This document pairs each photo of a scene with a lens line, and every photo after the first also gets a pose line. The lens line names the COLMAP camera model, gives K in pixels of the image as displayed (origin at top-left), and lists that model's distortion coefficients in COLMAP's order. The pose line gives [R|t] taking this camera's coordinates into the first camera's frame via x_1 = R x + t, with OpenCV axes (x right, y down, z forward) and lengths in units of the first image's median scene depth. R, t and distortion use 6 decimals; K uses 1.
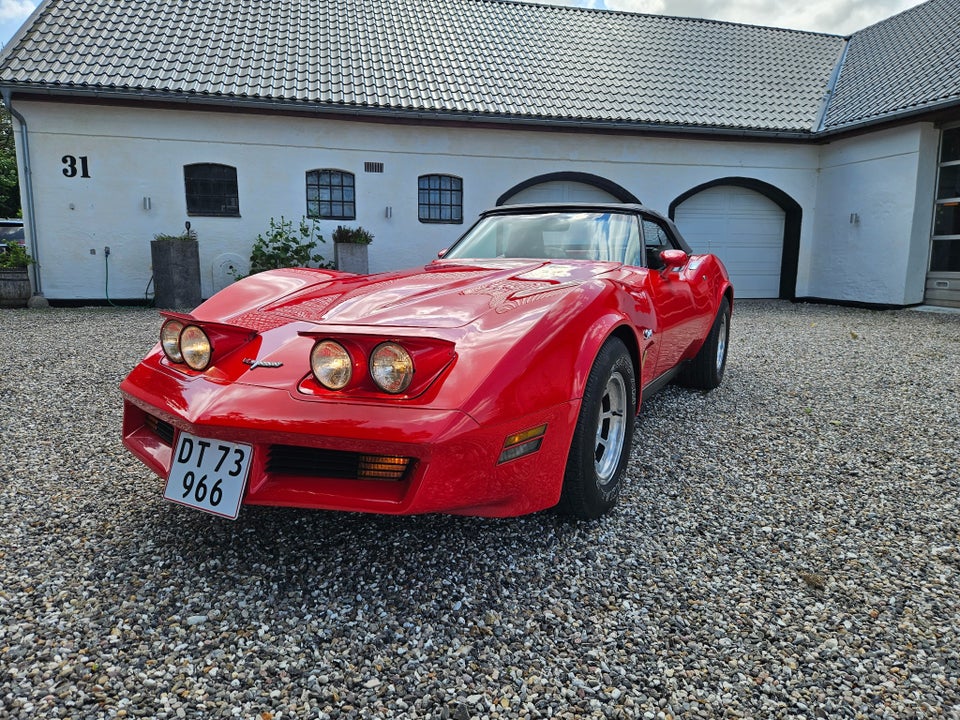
lens RADIAL K [[626.7, 0, 471.6], [0, 626.7, 354.4], [0, 0, 1]] dist [0.067869, -0.056859]
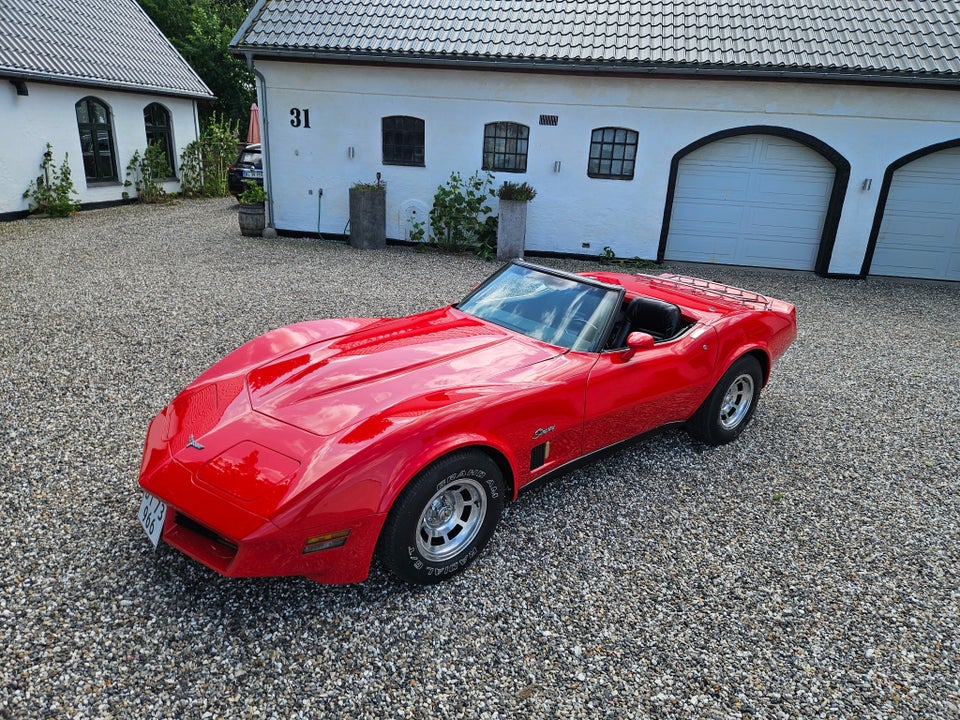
lens RADIAL K [[616.7, 0, 480.0], [0, 616.7, 360.0], [0, 0, 1]] dist [0.071150, -0.061048]
pose [[0.933337, 0.151260, -0.325581, 0.672314], [-0.097003, 0.979428, 0.176948, -0.453095], [0.345649, -0.133570, 0.928809, -0.101634]]
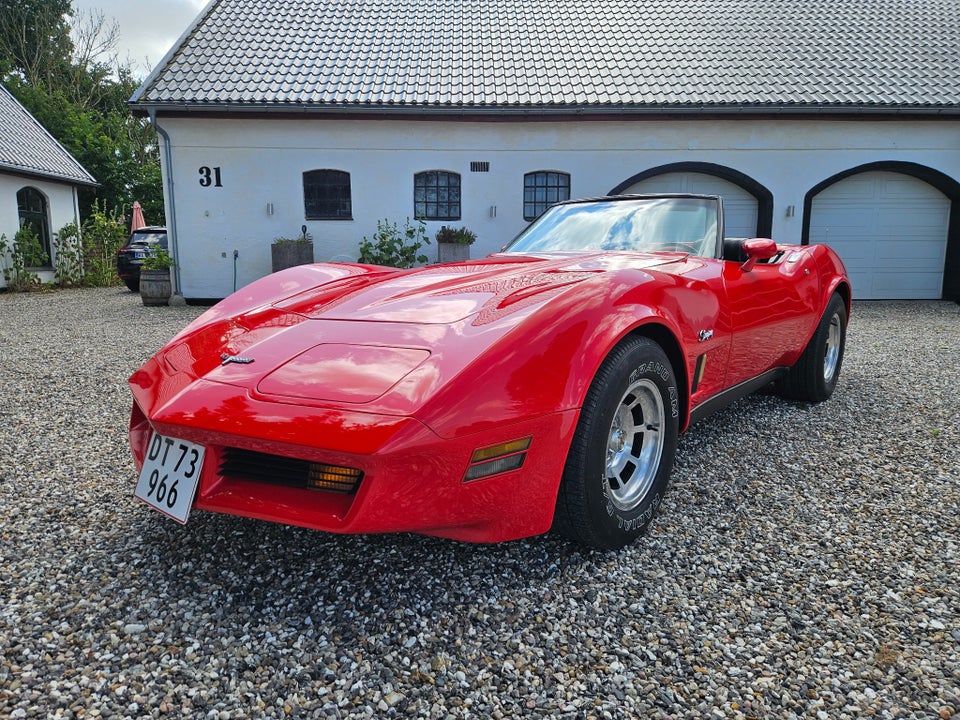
lens RADIAL K [[626.7, 0, 471.6], [0, 626.7, 354.4], [0, 0, 1]] dist [0.067869, -0.056859]
pose [[0.980332, 0.020525, -0.196286, 0.178760], [-0.021001, 0.999779, -0.000344, 0.000497], [0.196236, 0.004460, 0.980547, 0.128253]]
